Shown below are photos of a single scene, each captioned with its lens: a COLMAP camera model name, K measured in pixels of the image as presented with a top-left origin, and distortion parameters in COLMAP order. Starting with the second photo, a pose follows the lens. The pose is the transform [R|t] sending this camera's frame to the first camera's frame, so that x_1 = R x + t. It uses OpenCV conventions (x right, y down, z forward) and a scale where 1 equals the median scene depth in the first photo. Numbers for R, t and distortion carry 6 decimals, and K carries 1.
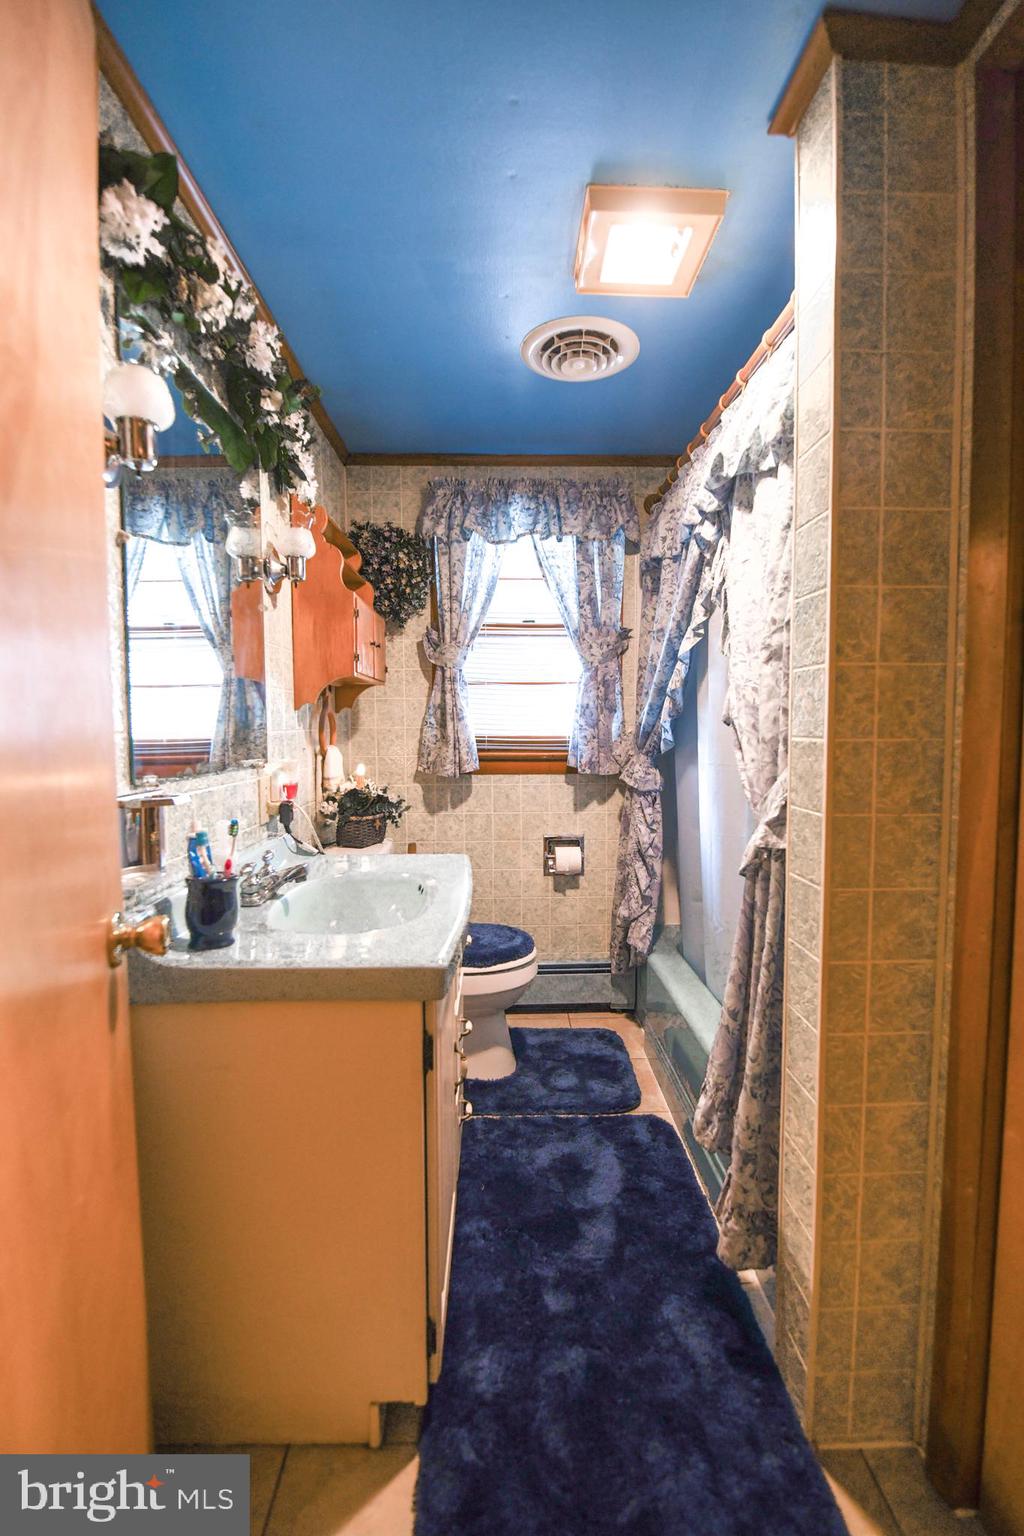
lens RADIAL K [[677.7, 0, 505.5], [0, 677.7, 767.7], [0, 0, 1]] dist [-0.002783, -0.008732]
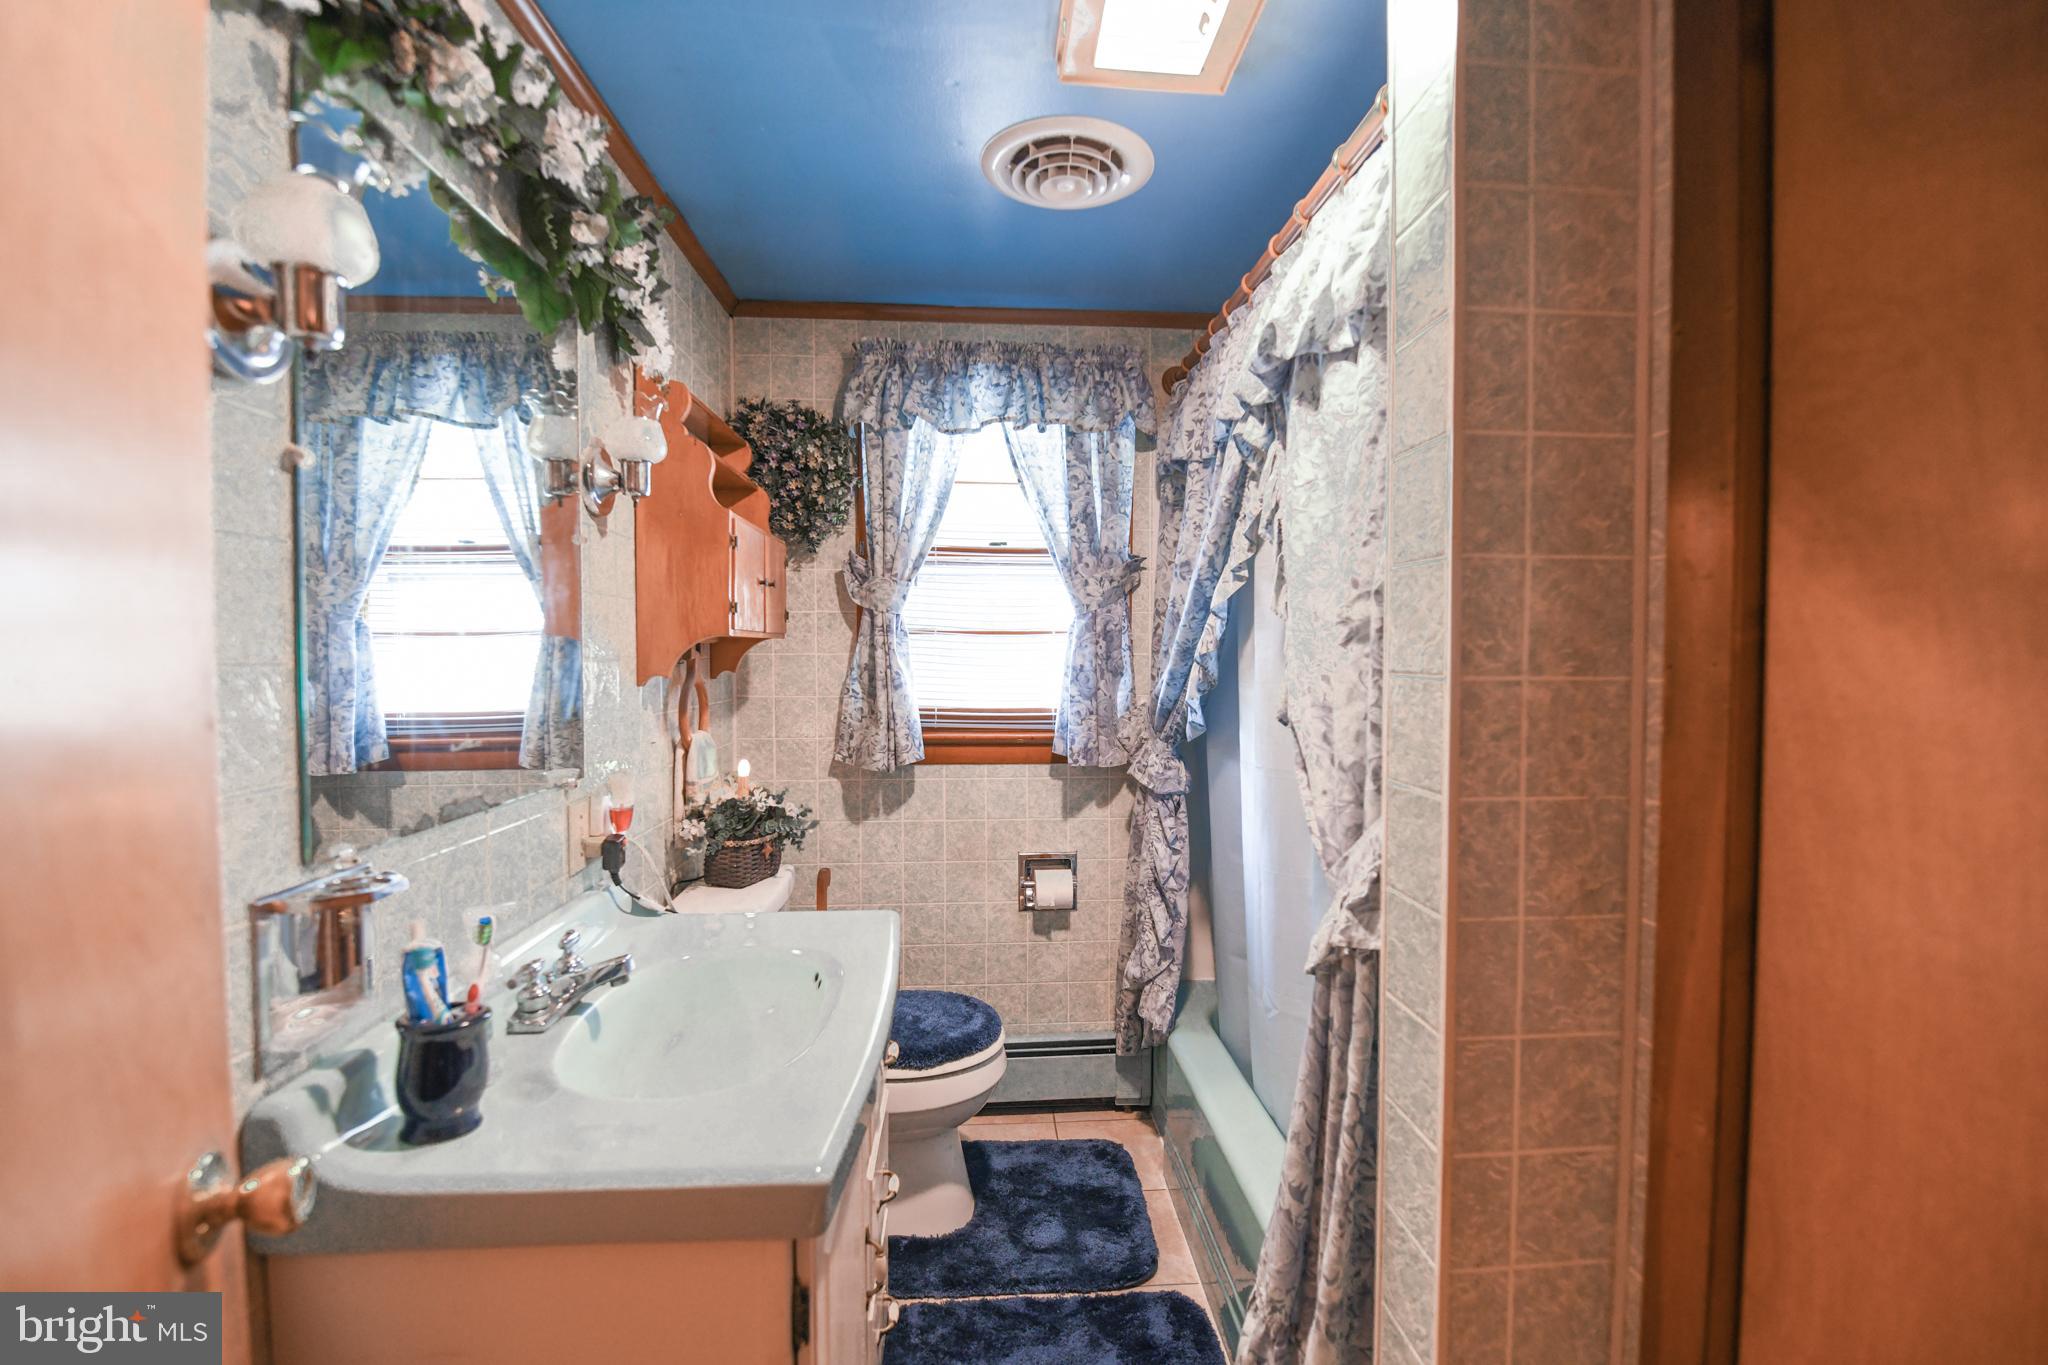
lens RADIAL K [[903.7, 0, 1028.4], [0, 903.7, 676.2], [0, 0, 1]] dist [-0.002783, -0.008732]
pose [[0.998730, 0.004182, 0.050215, 0.028410], [-0.002697, 0.999558, -0.029607, -0.077966], [-0.050317, 0.029433, 0.998299, 0.113006]]
